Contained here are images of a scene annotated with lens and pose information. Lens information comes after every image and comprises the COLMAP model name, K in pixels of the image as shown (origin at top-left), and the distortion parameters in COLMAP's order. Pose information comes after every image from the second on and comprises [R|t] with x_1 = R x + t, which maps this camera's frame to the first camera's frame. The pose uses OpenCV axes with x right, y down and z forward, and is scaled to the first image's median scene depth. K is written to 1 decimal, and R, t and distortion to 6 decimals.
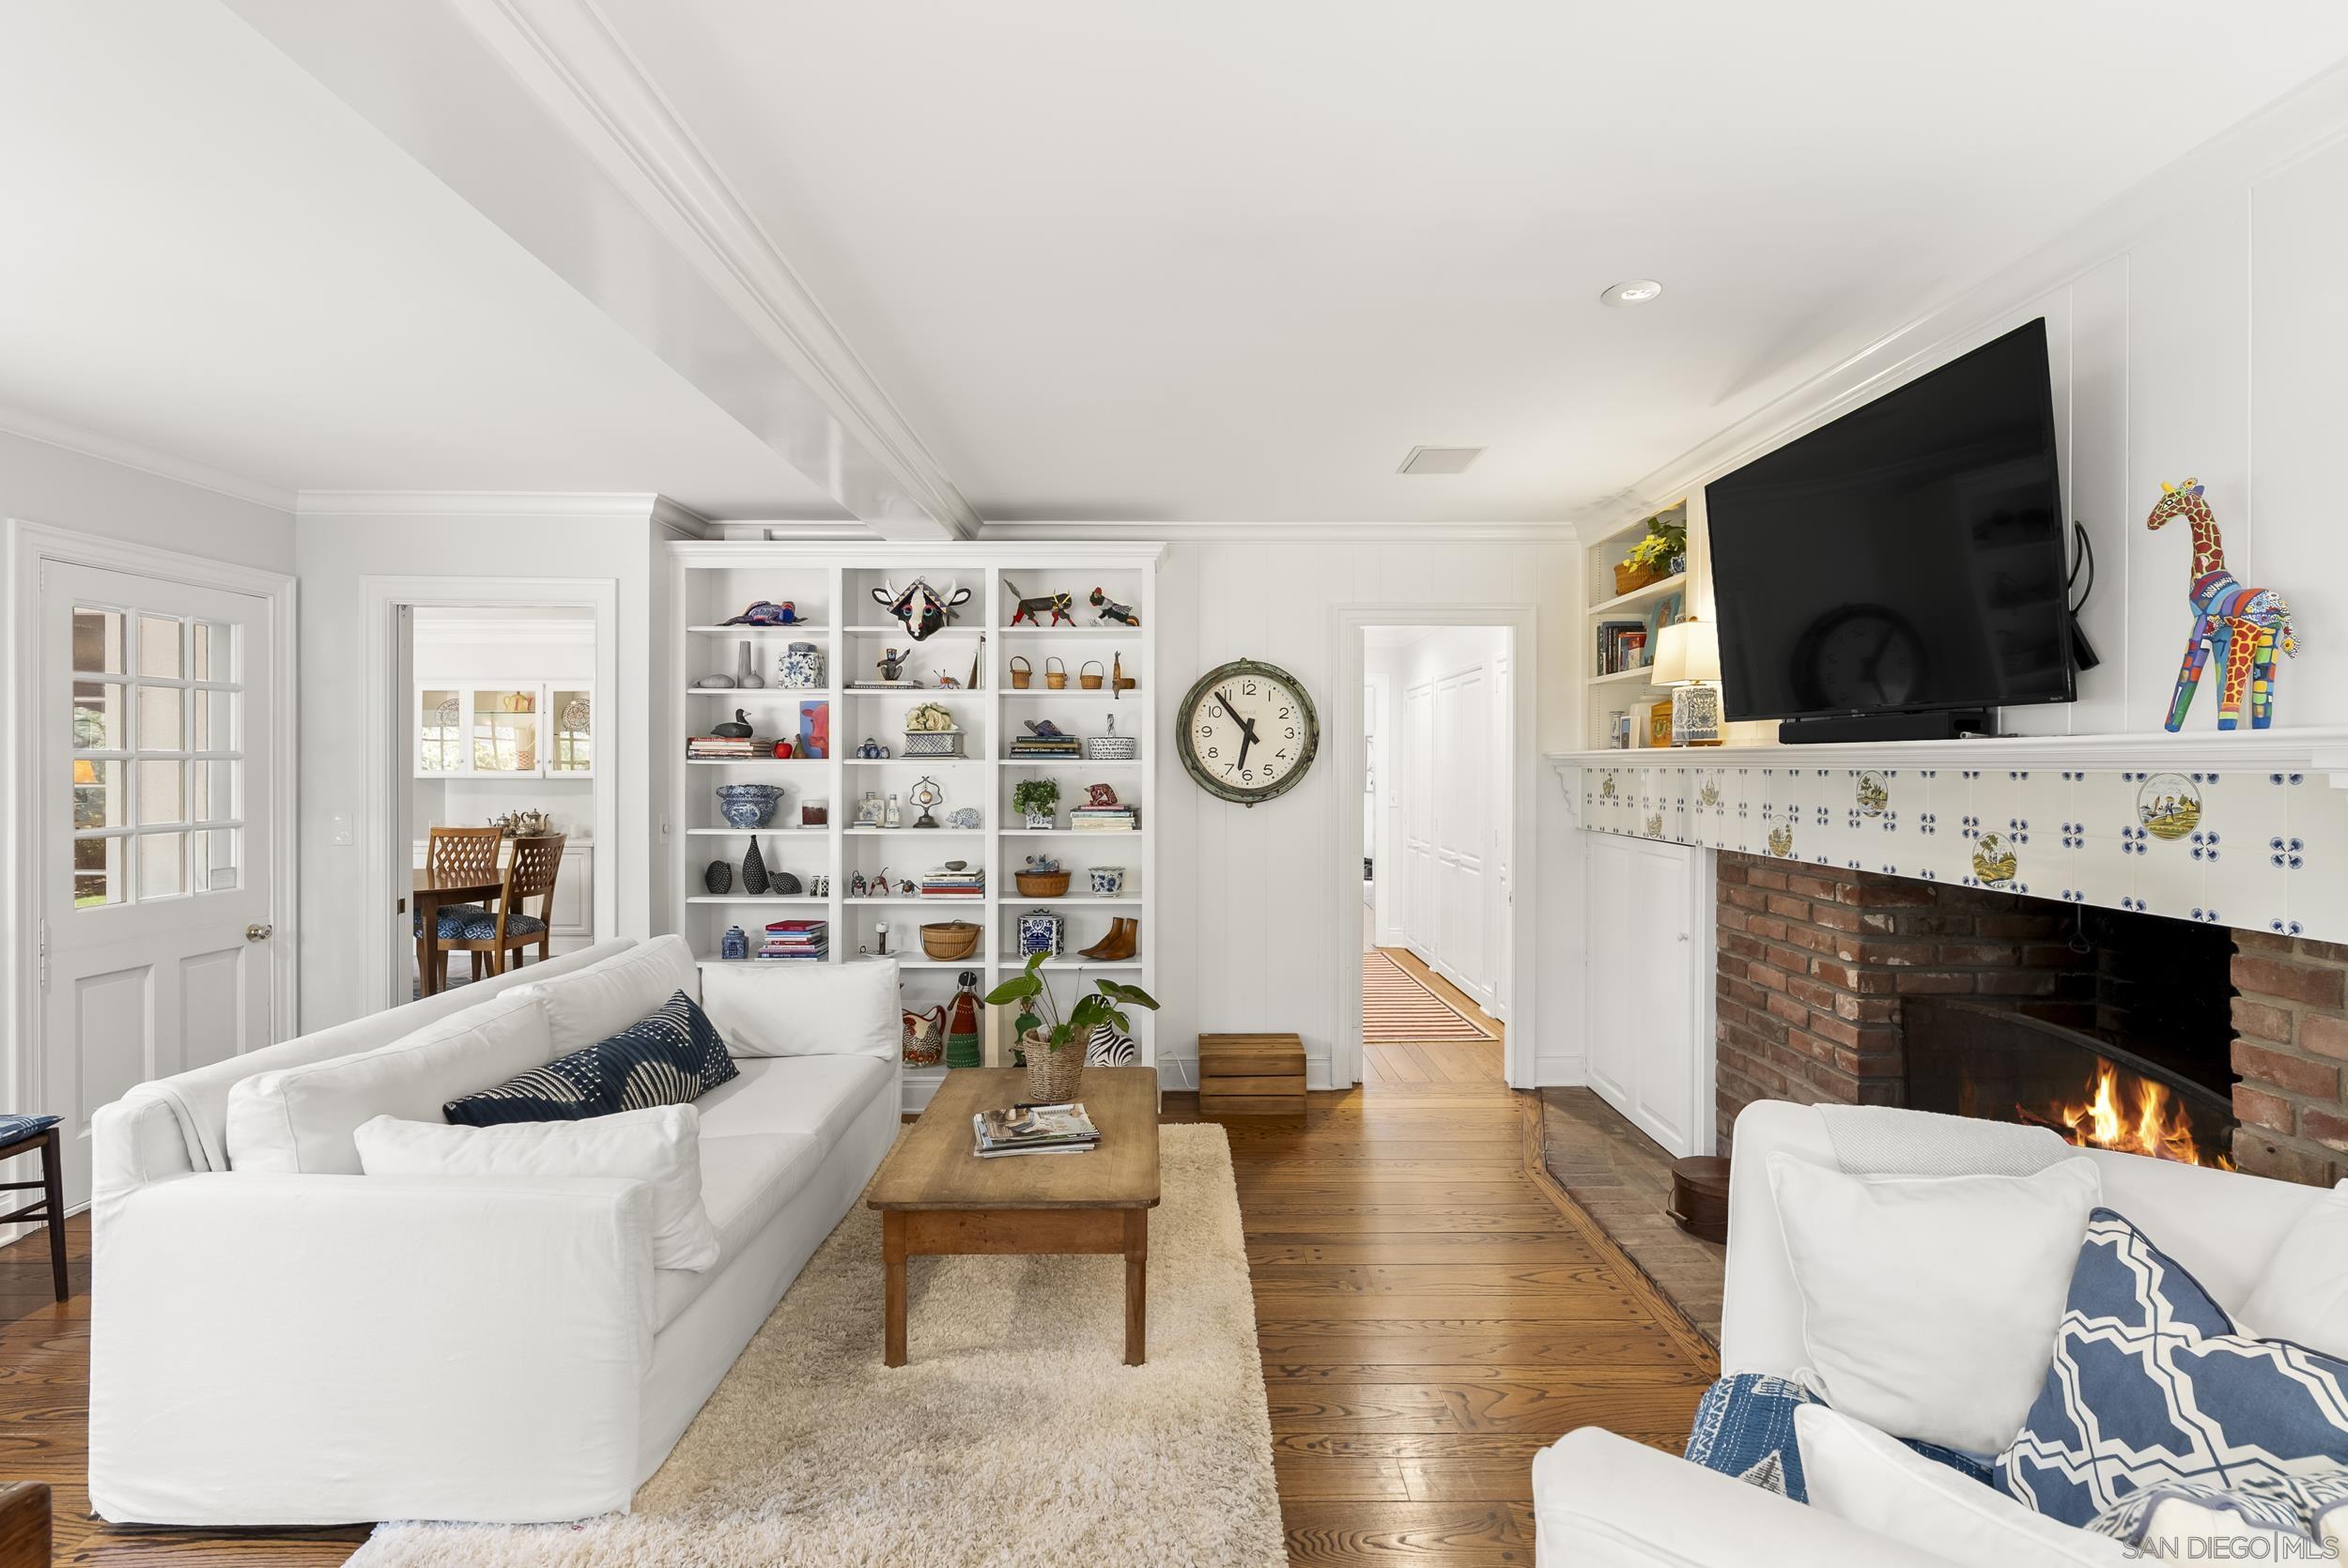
lens RADIAL K [[1062.0, 0, 1173.7], [0, 1062.0, 765.2], [0, 0, 1]] dist [-0.002877, -0.000353]
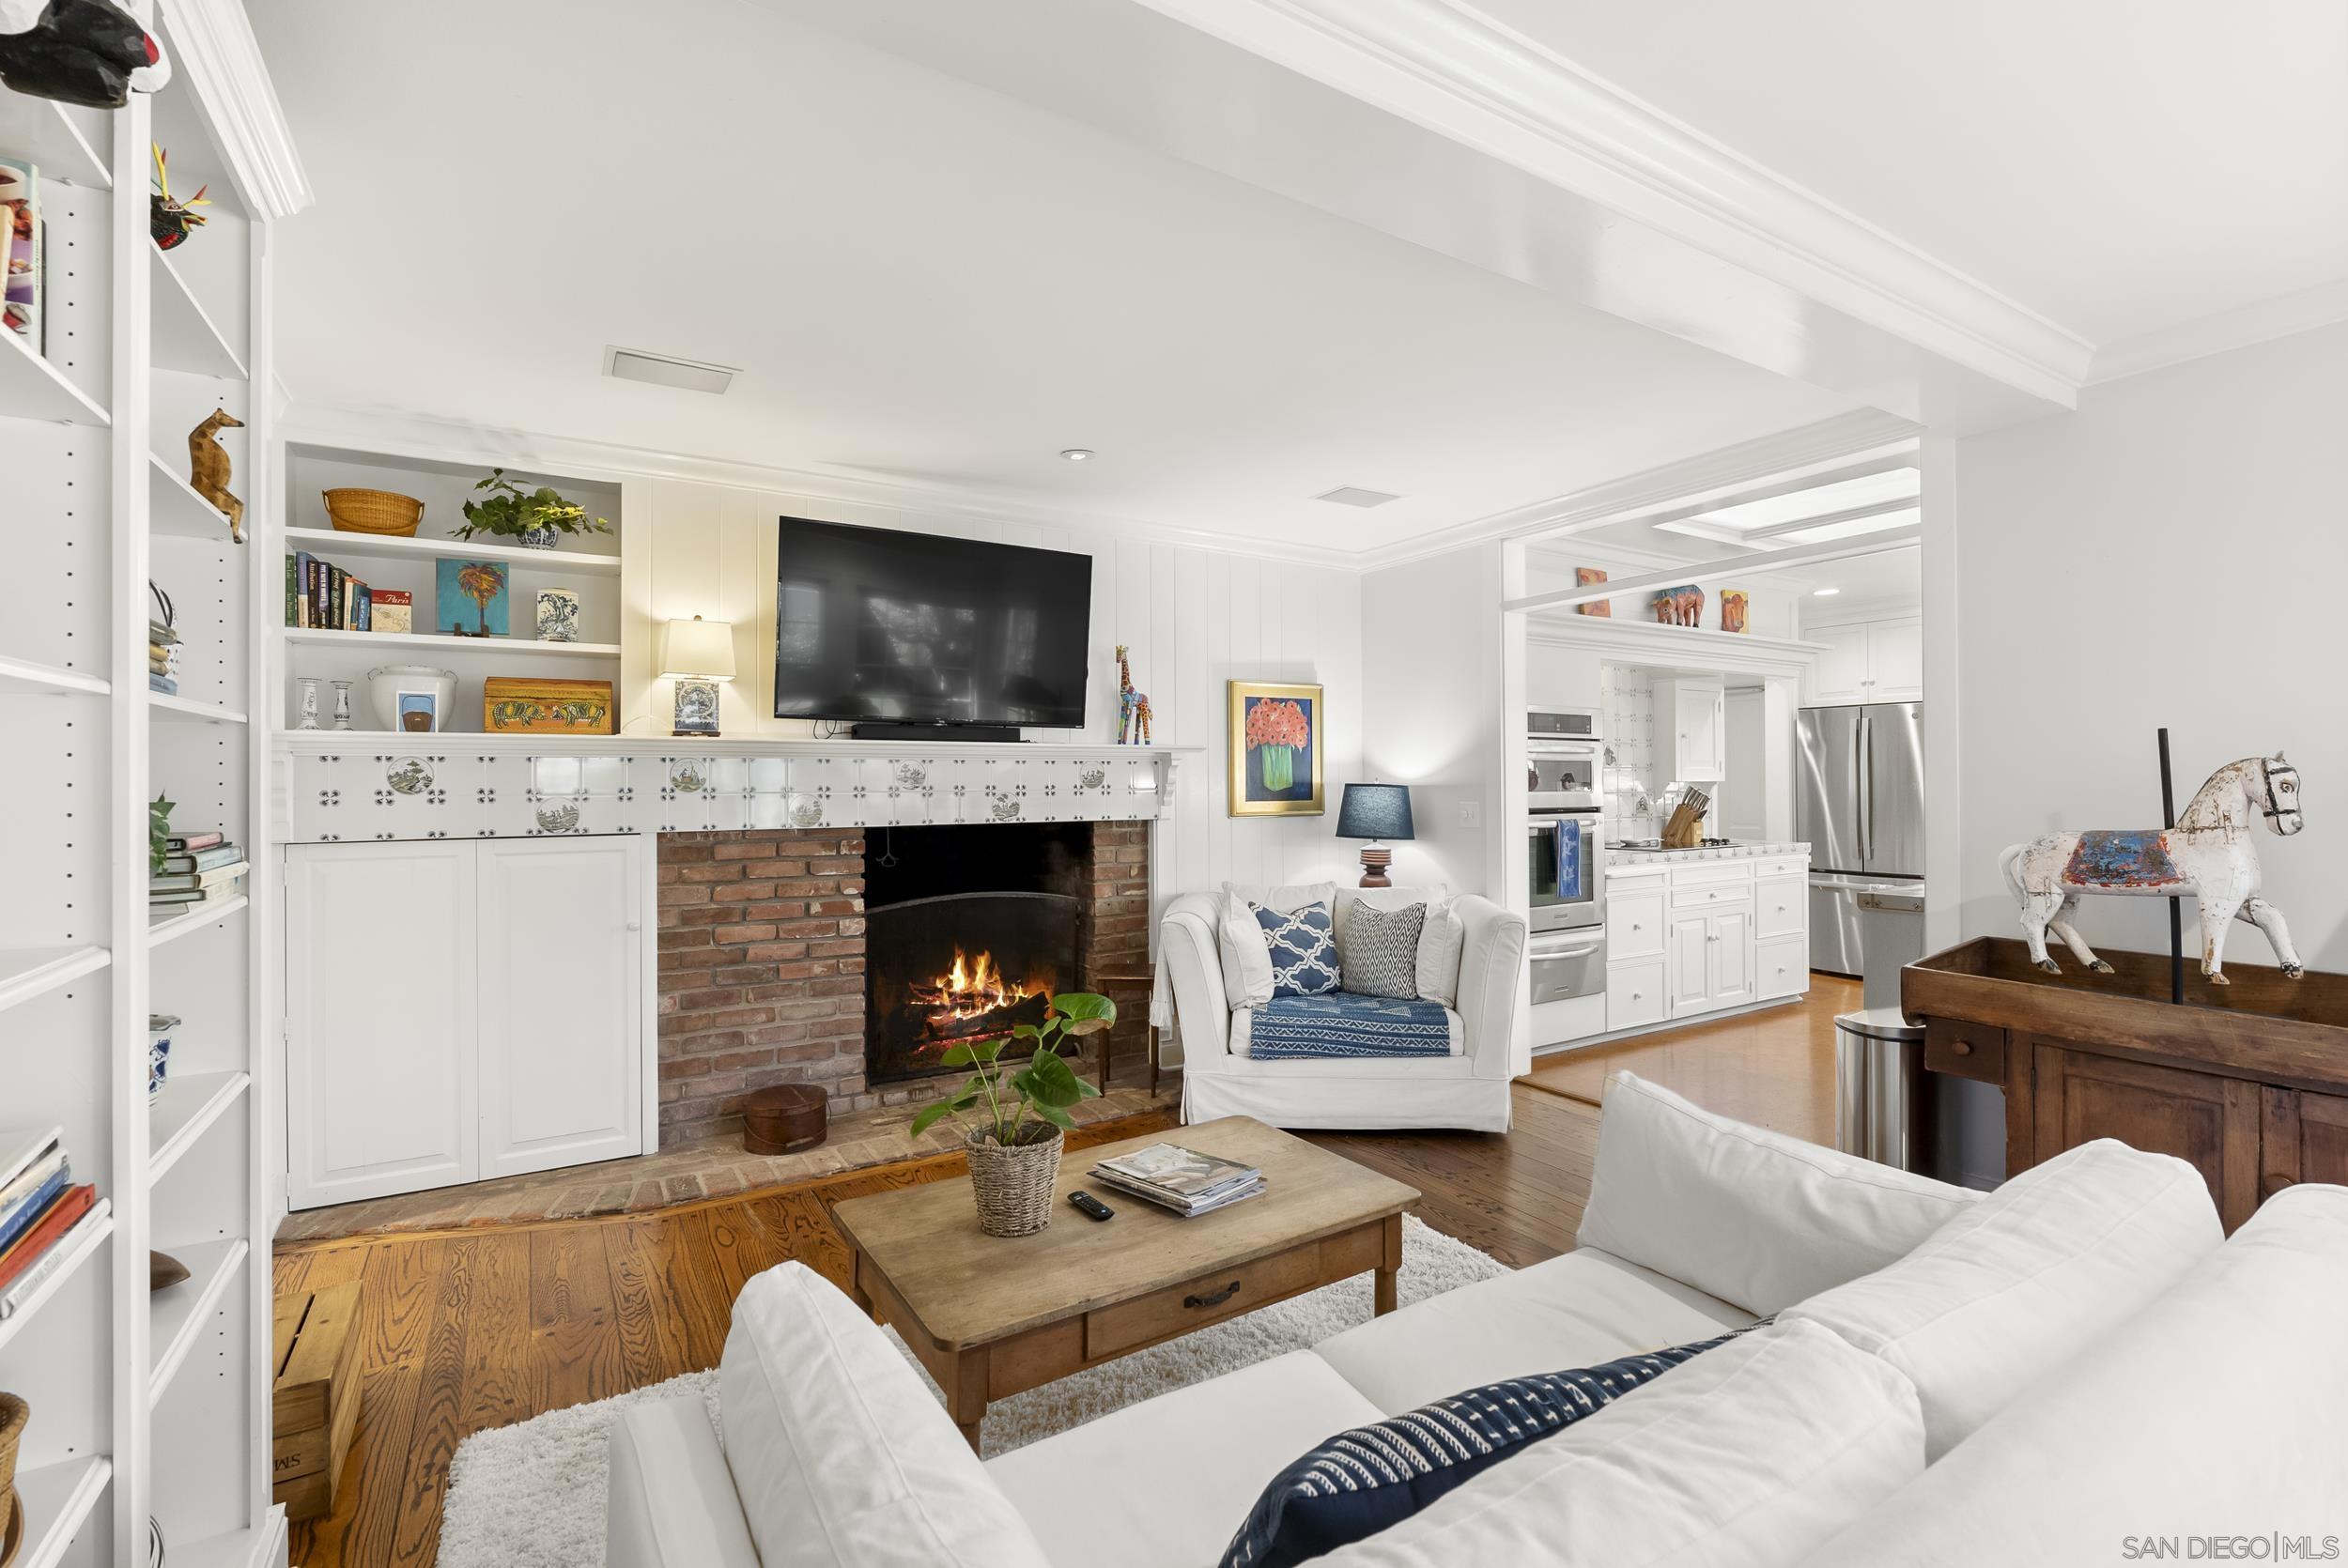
lens RADIAL K [[1066.9, 0, 1178.6], [0, 1066.9, 788.6], [0, 0, 1]] dist [-0.004632, -0.000048]
pose [[-0.521950, -0.005593, 0.852958, -0.527192], [0.003662, 0.999955, 0.008798, 0.021327], [-0.852968, 0.007716, -0.521906, 0.900060]]
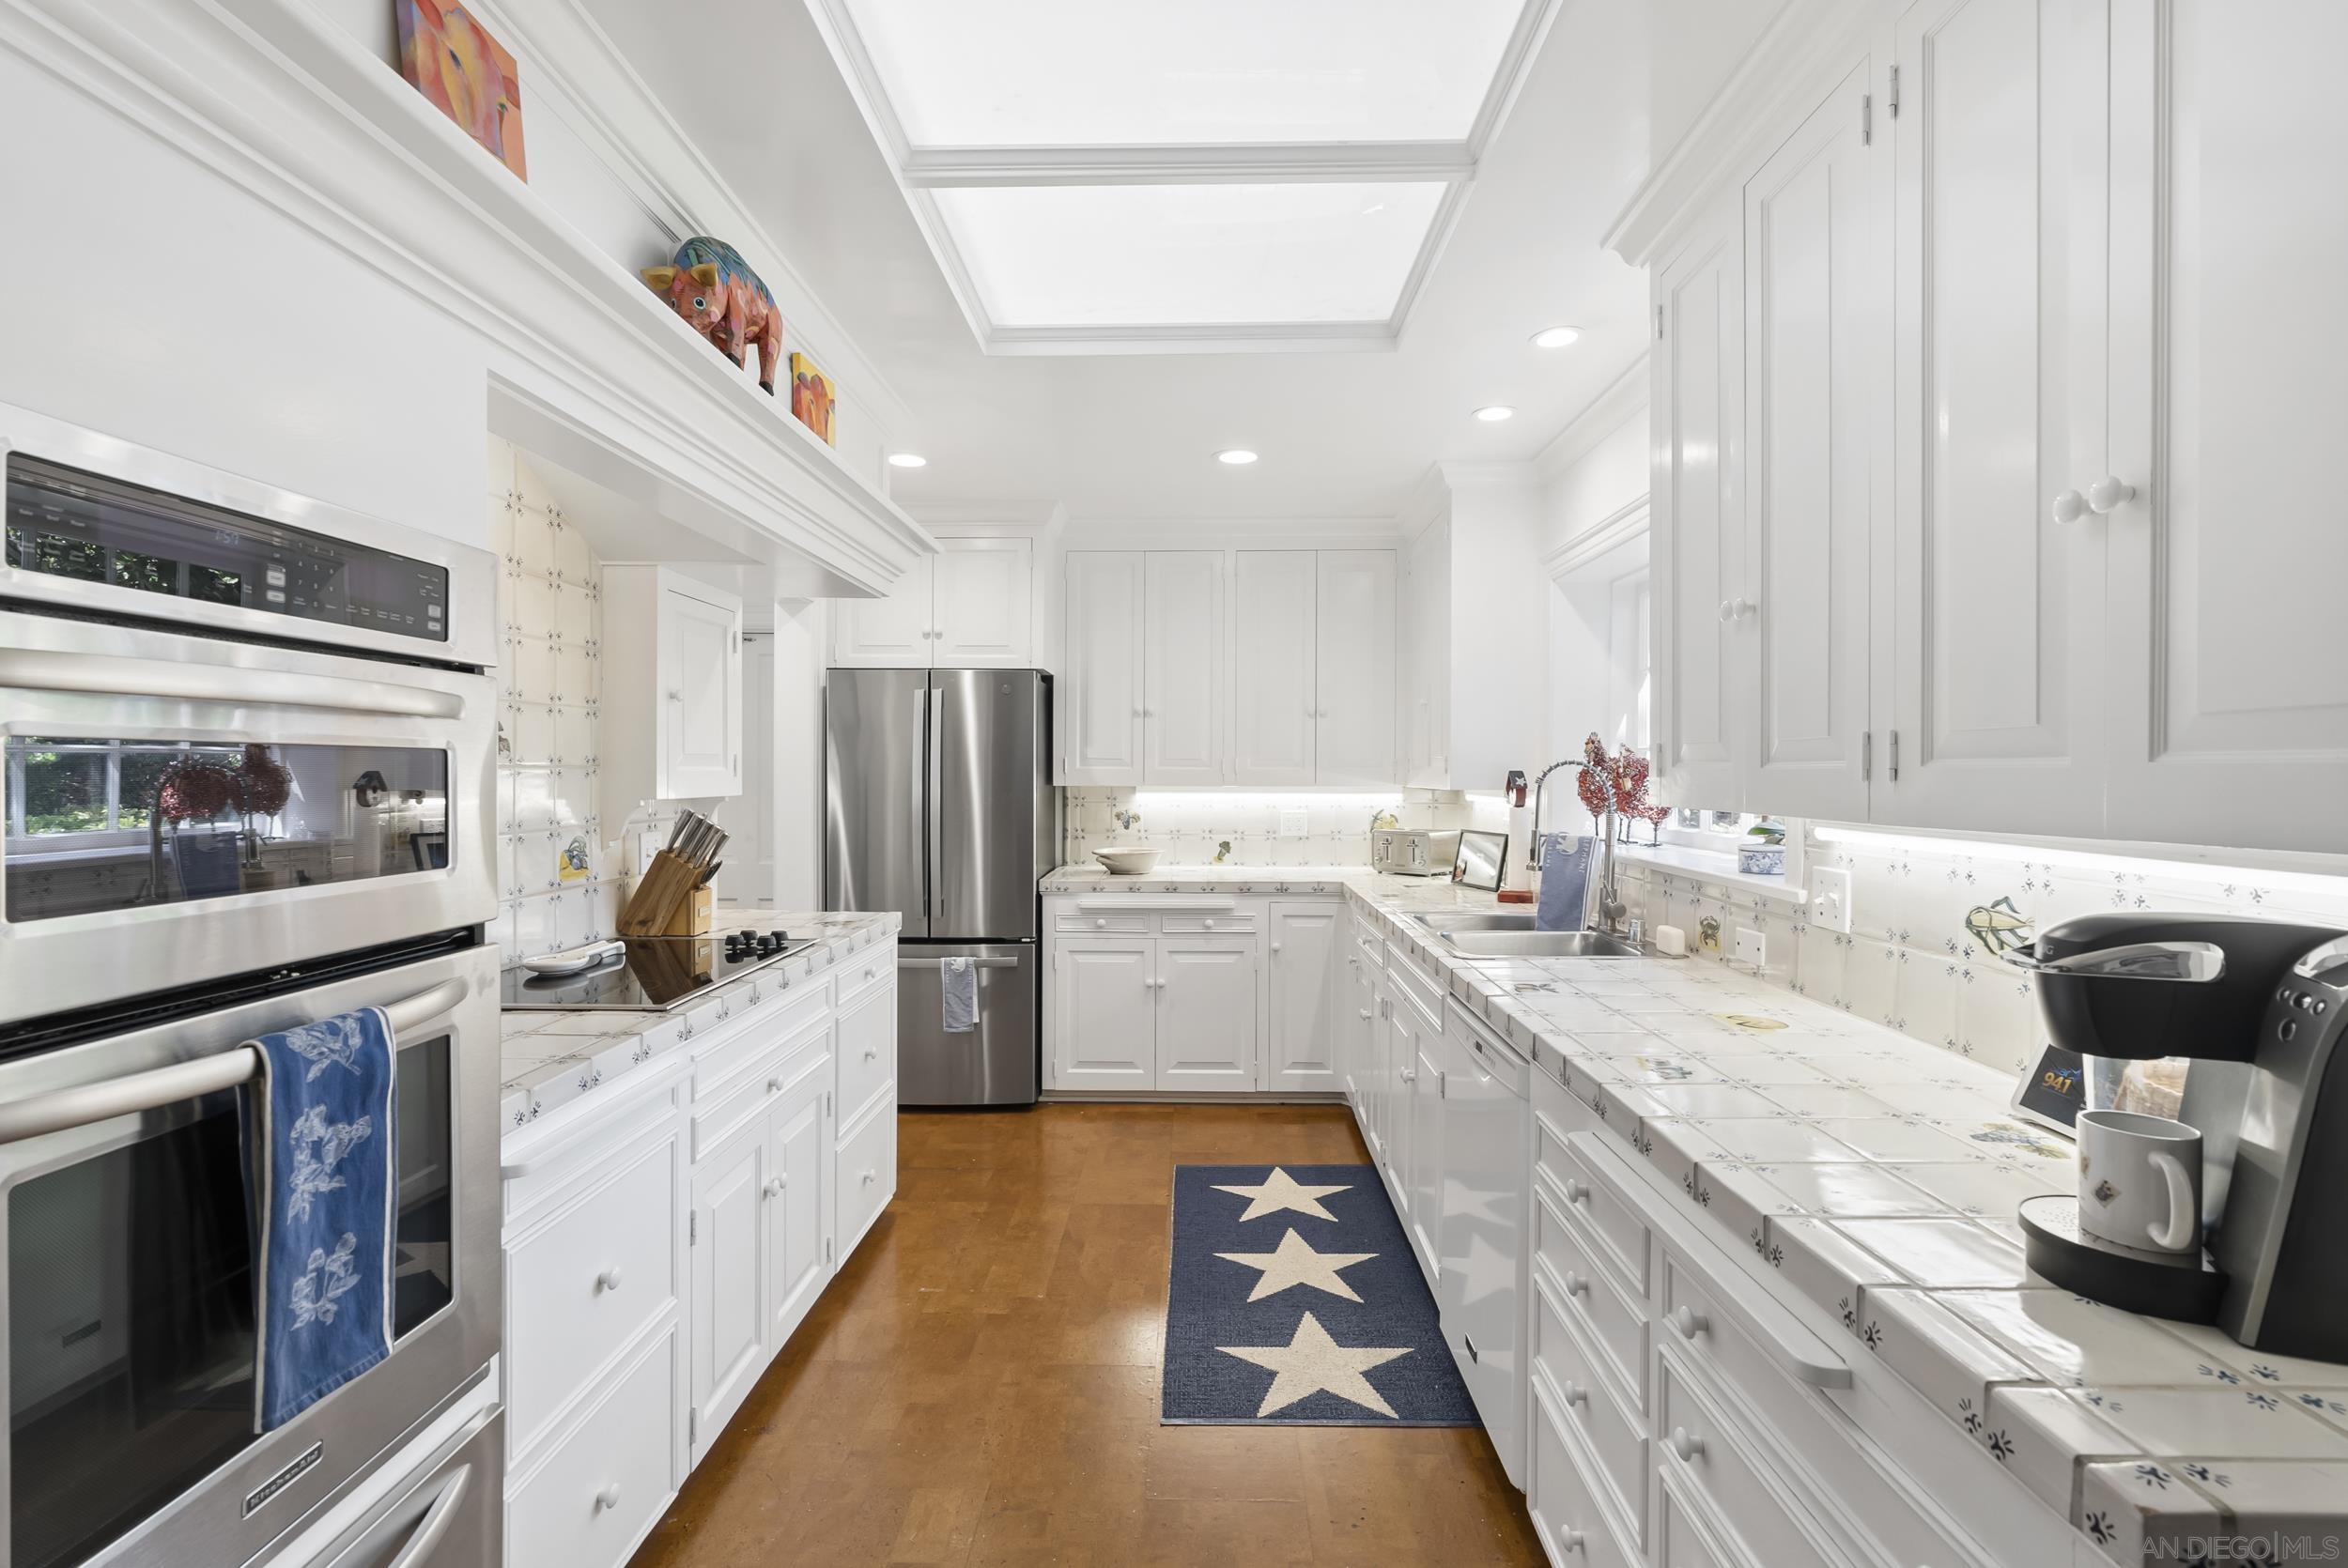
lens RADIAL K [[1062.0, 0, 1173.7], [0, 1062.0, 765.2], [0, 0, 1]] dist [-0.002877, -0.000353]
pose [[-0.999430, -0.006230, 0.033168, 0.016369], [-0.006414, 0.999965, -0.005435, 0.008052], [-0.033133, -0.005644, -0.999435, 0.199320]]
